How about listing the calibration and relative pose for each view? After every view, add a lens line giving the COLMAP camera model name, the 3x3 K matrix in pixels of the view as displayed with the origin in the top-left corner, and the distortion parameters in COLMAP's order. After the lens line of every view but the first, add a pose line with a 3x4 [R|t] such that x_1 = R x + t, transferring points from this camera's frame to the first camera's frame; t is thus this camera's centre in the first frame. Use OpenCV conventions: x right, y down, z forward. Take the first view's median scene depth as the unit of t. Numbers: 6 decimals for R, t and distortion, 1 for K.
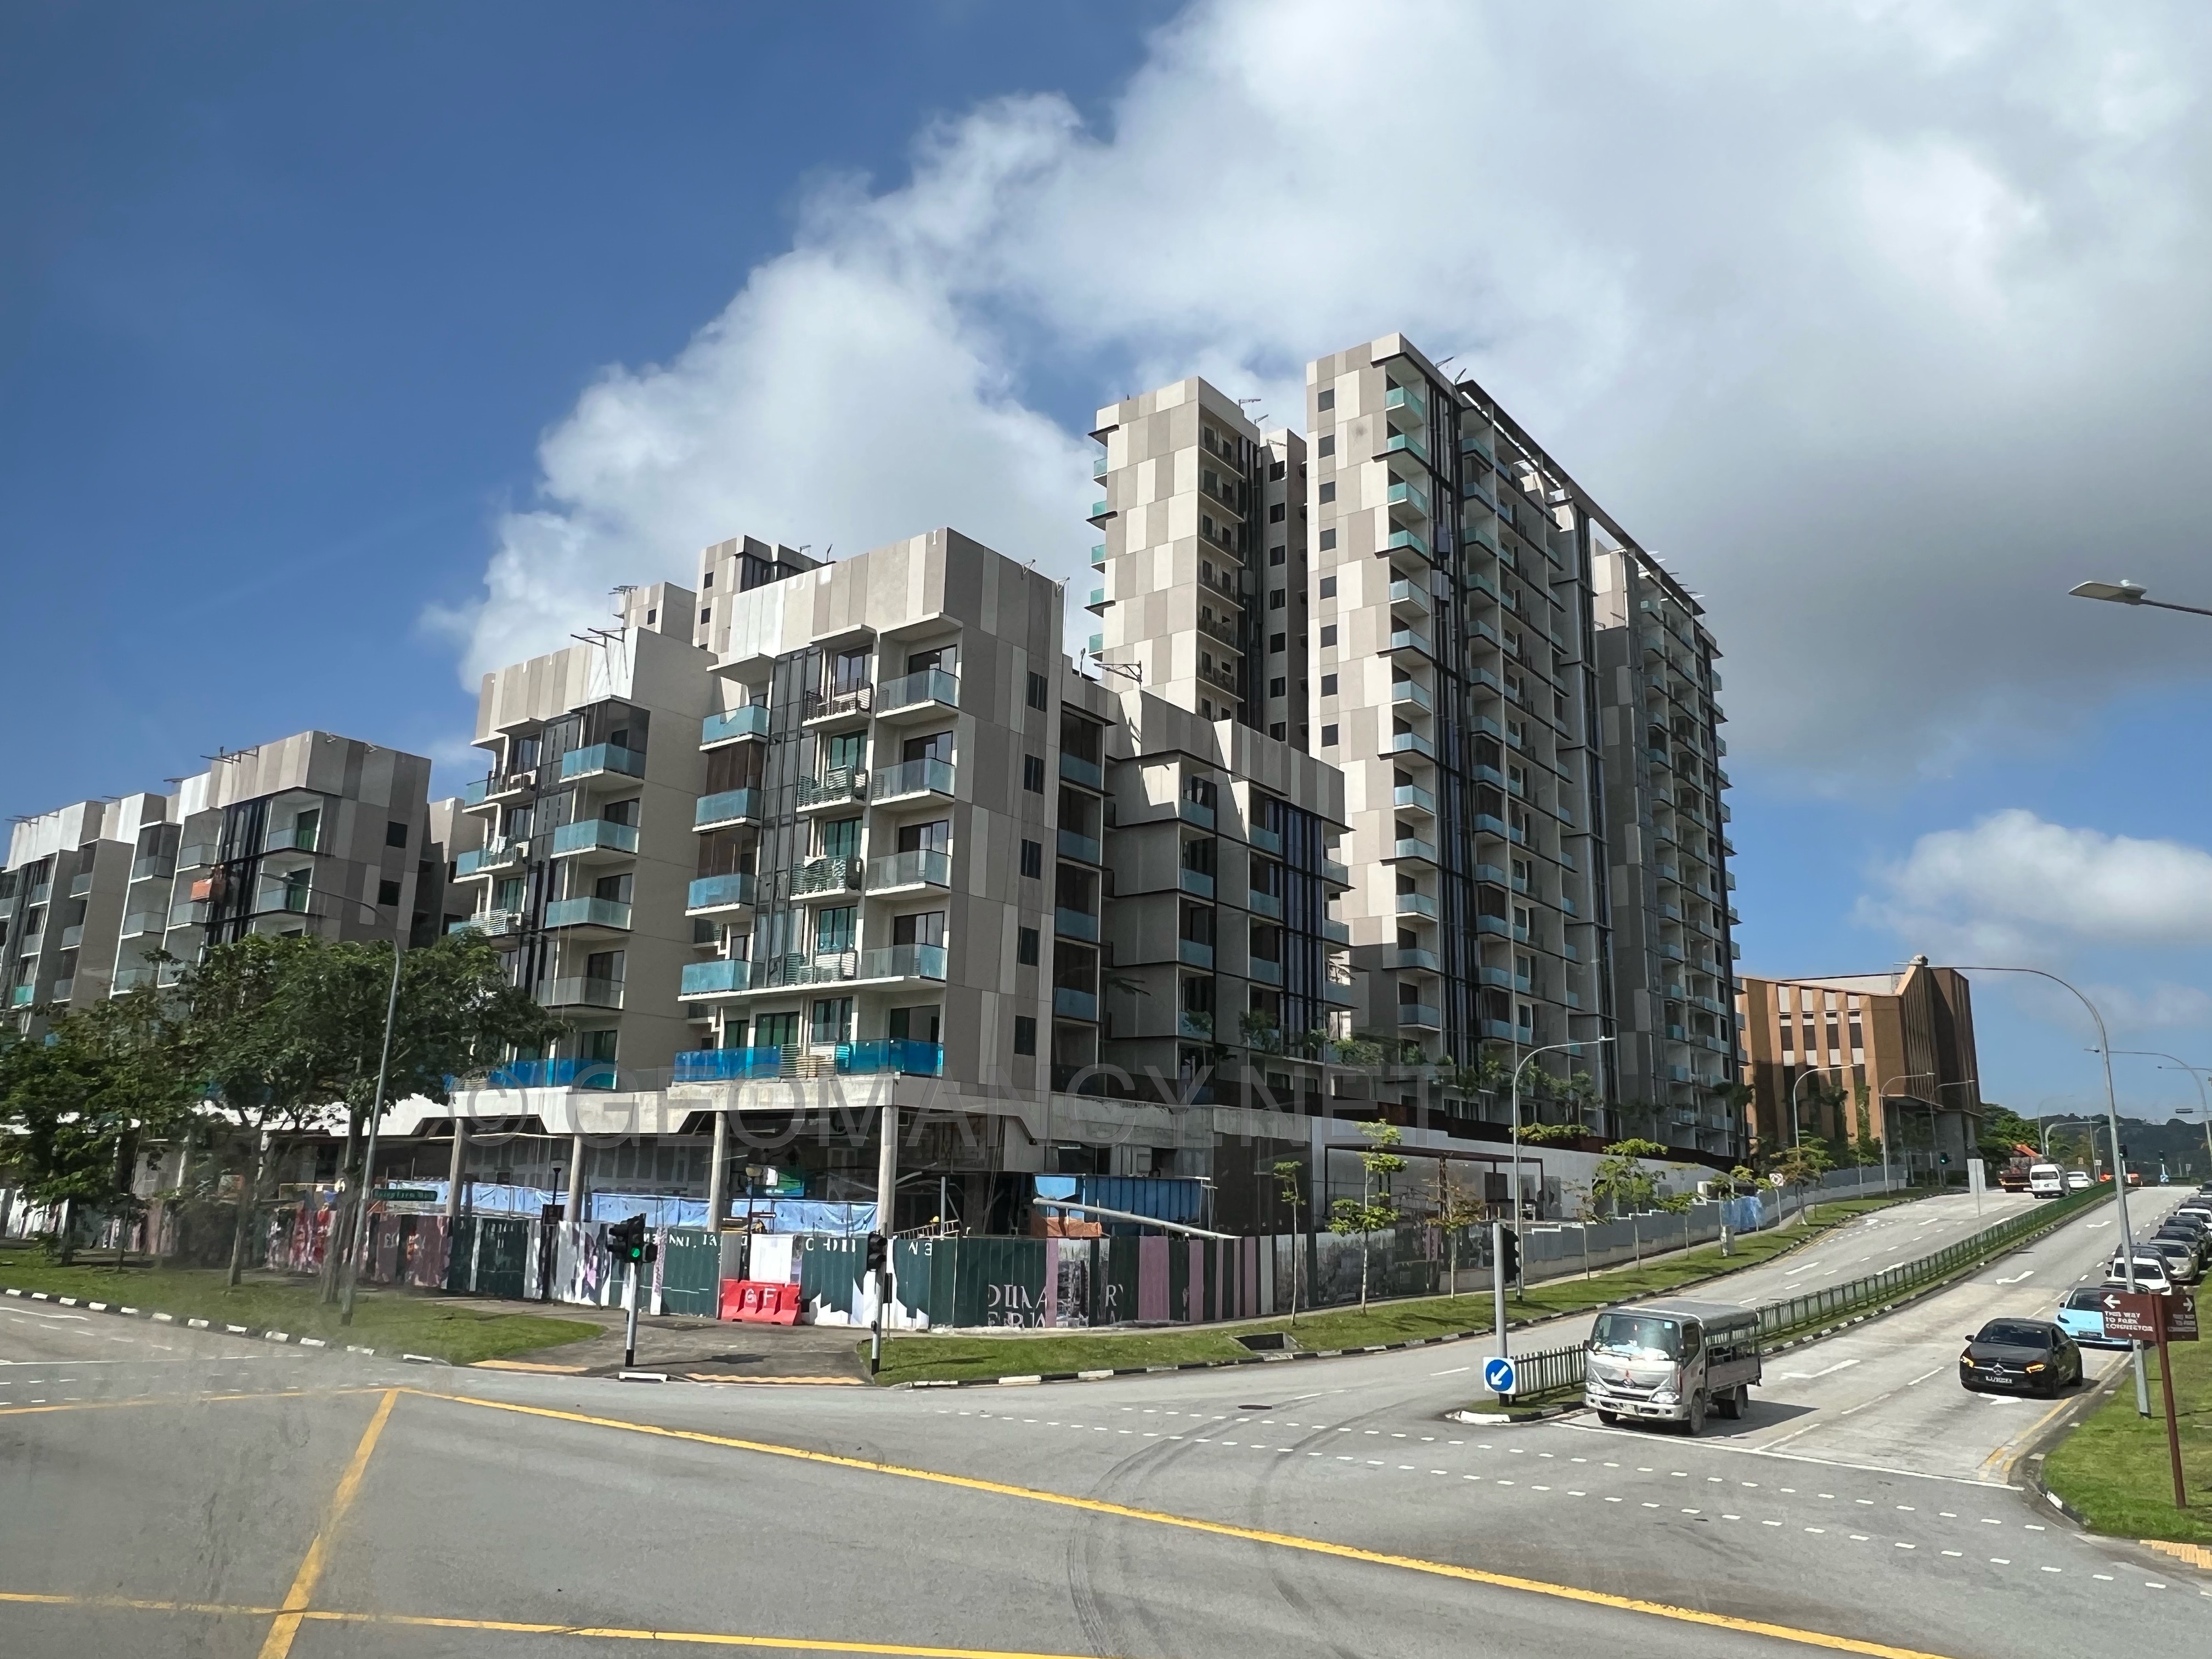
lens RADIAL K [[1549.0, 0, 1106.0], [0, 1549.0, 829.5], [0, 0, 1]] dist [0.003746, 0.001934]
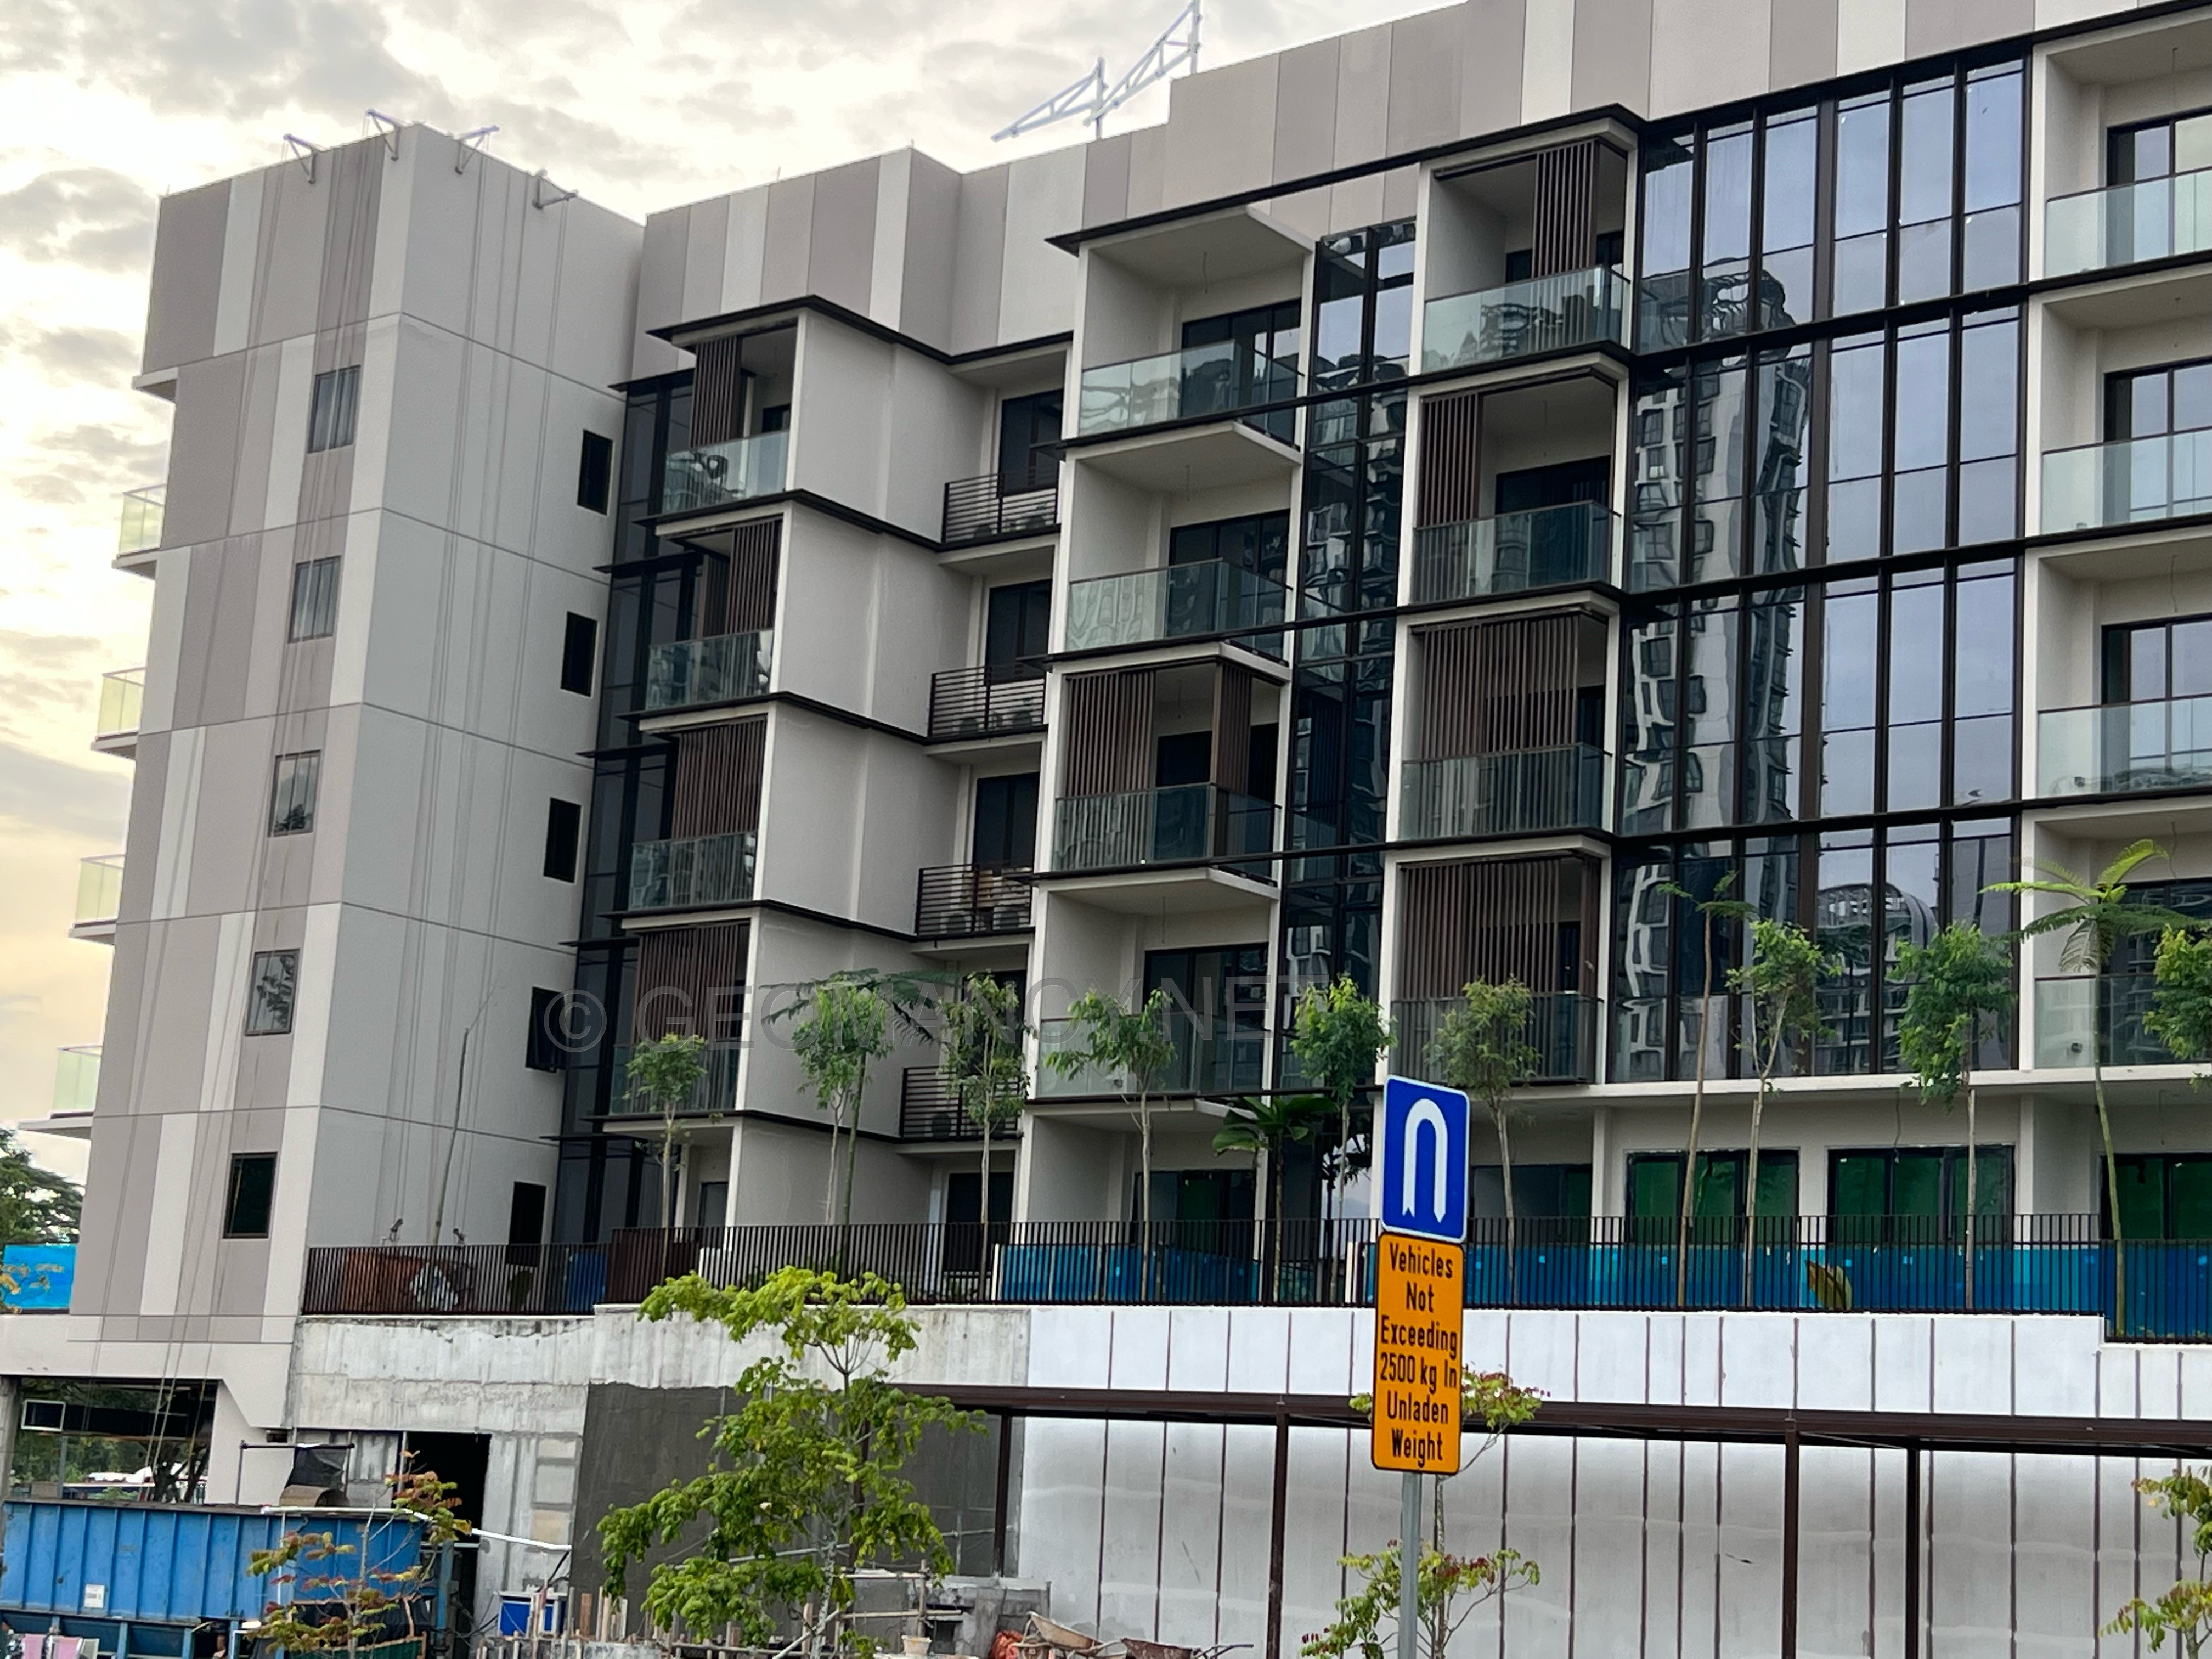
lens RADIAL K [[3565.8, 0, 1106.0], [0, 3565.8, 829.5], [0, 0, 1]] dist [0.376691, -1.658656]
pose [[-0.016481, -0.220453, -0.975258, 0.861547], [0.175272, 0.959651, -0.219887, 0.268894], [0.984382, -0.174559, 0.022823, 1.097483]]
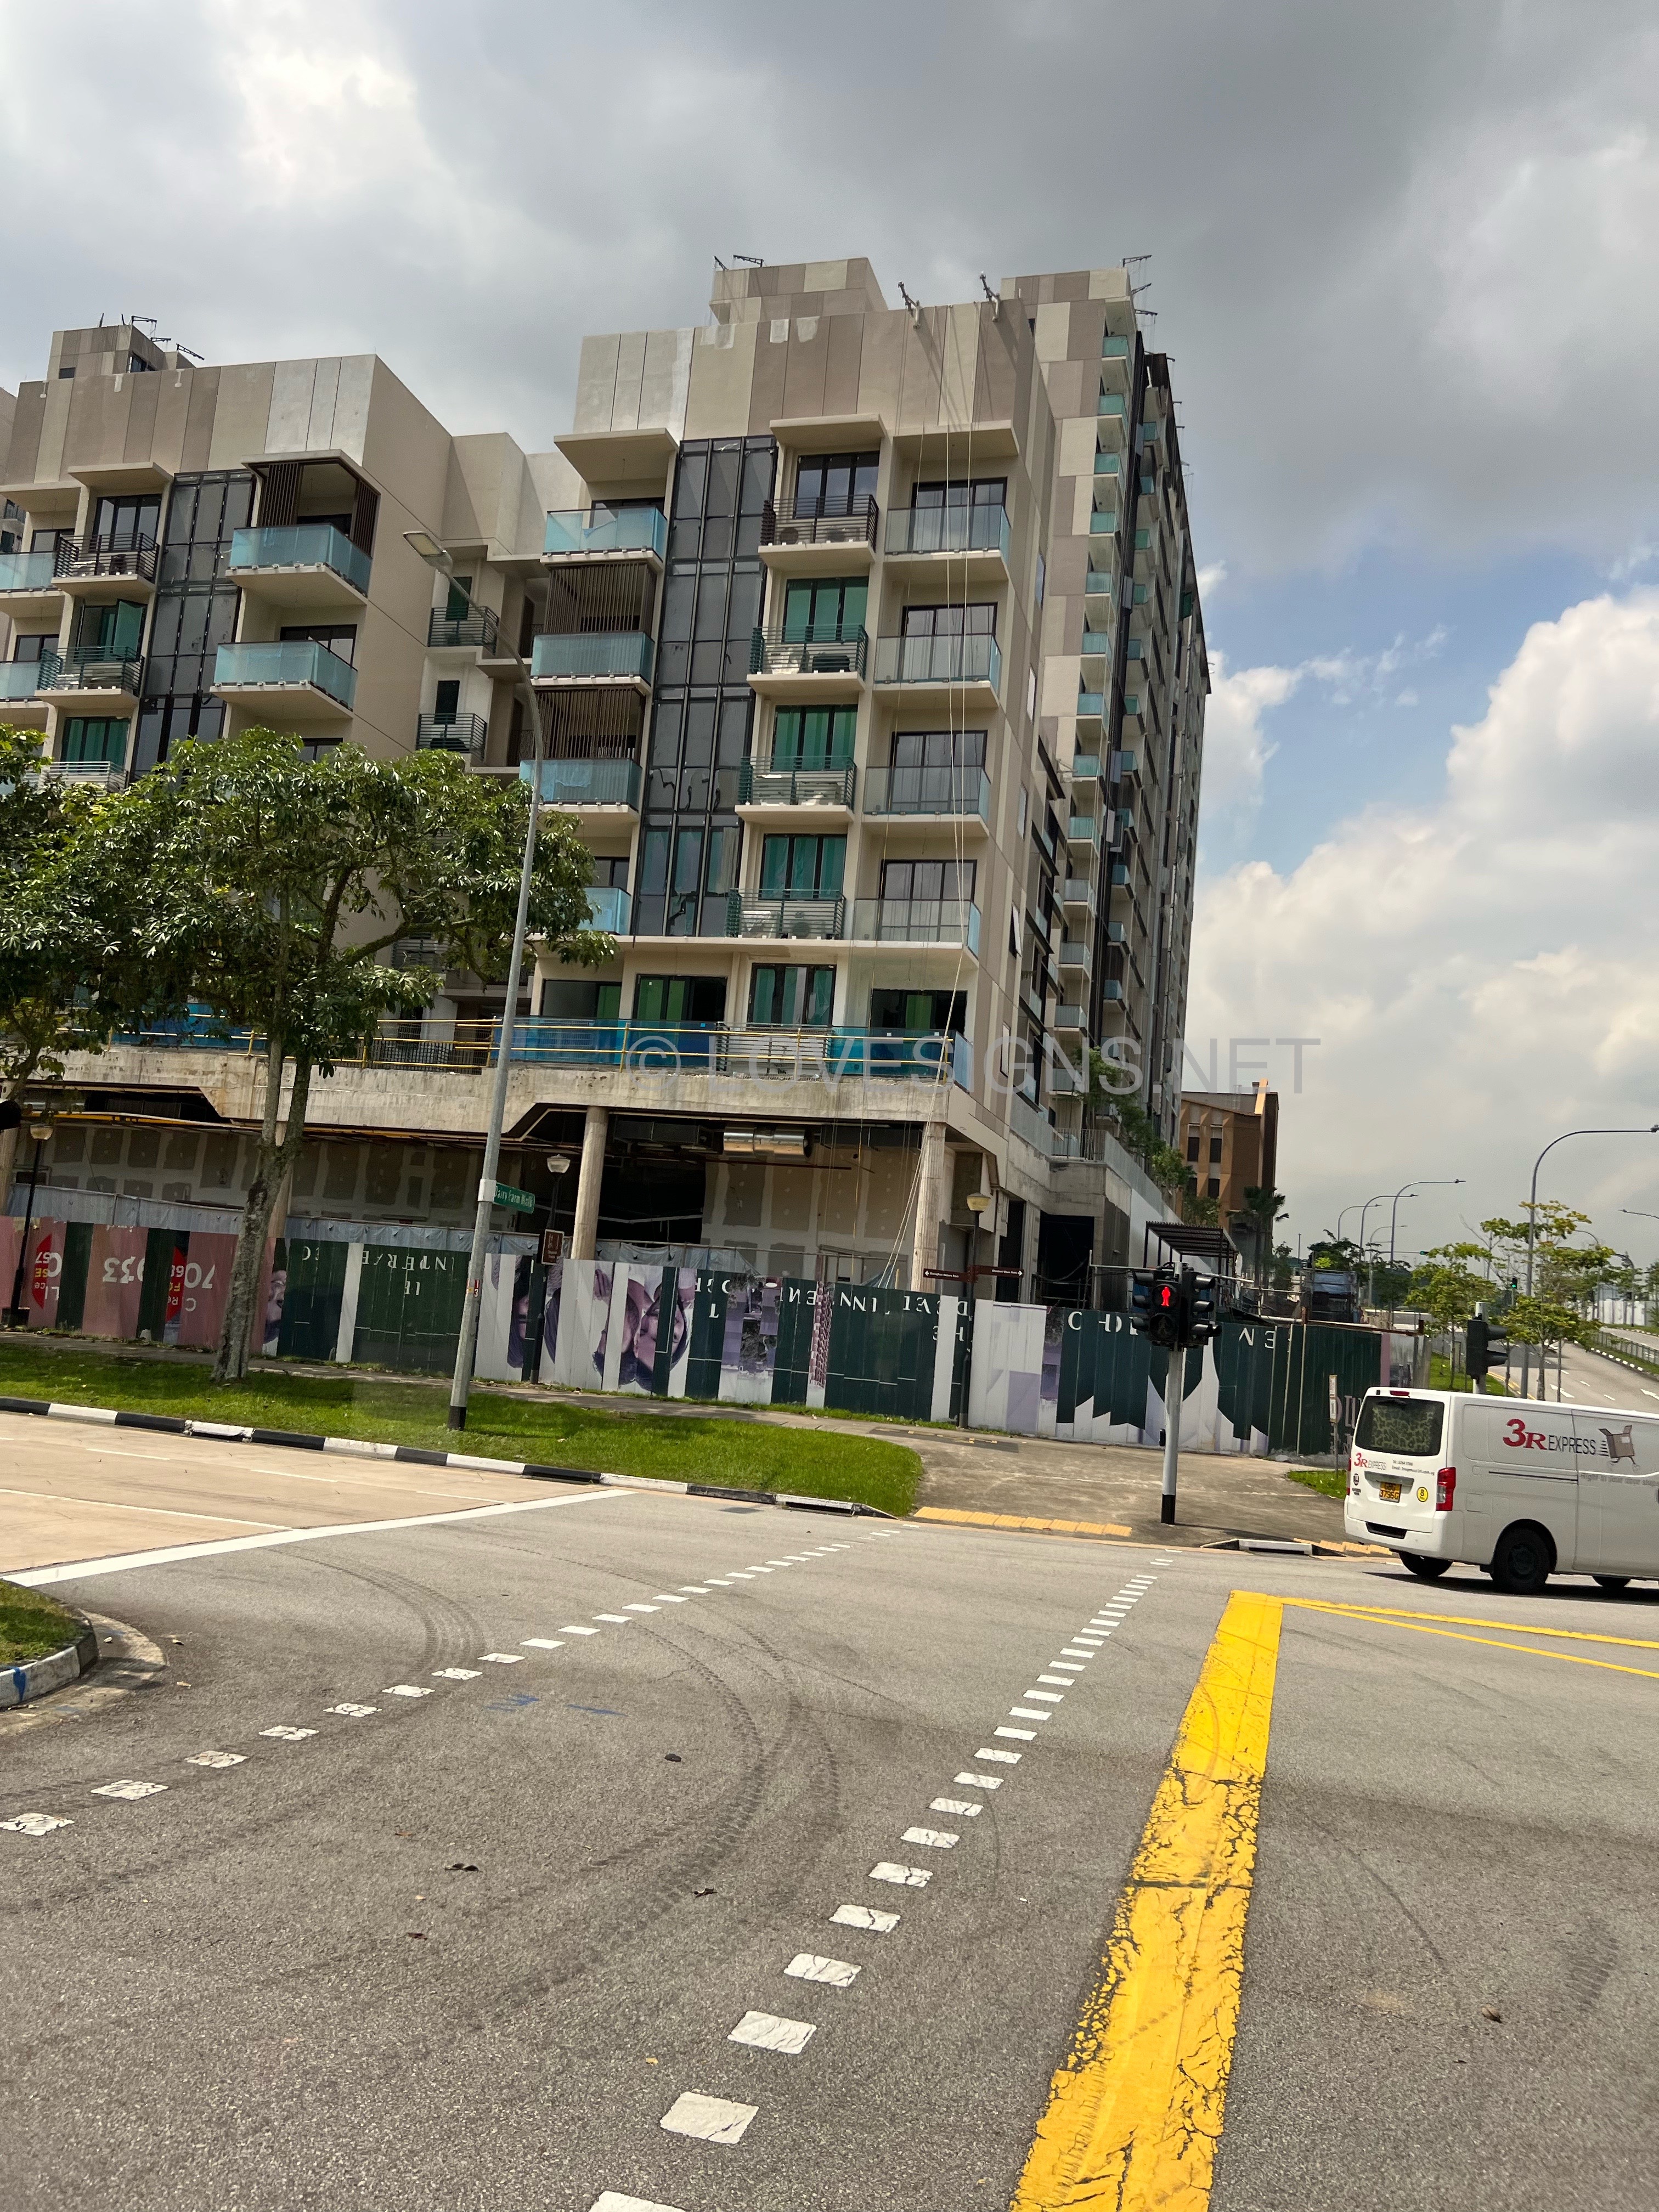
lens RADIAL K [[1643.7, 0, 840.6], [0, 1643.7, 1083.3], [0, 0, 1]] dist [0.077639, -0.125803]
pose [[0.928194, 0.103542, 0.357400, -0.358669], [-0.144751, 0.985323, 0.090473, 0.080343], [-0.342787, -0.135710, 0.929559, 0.268154]]
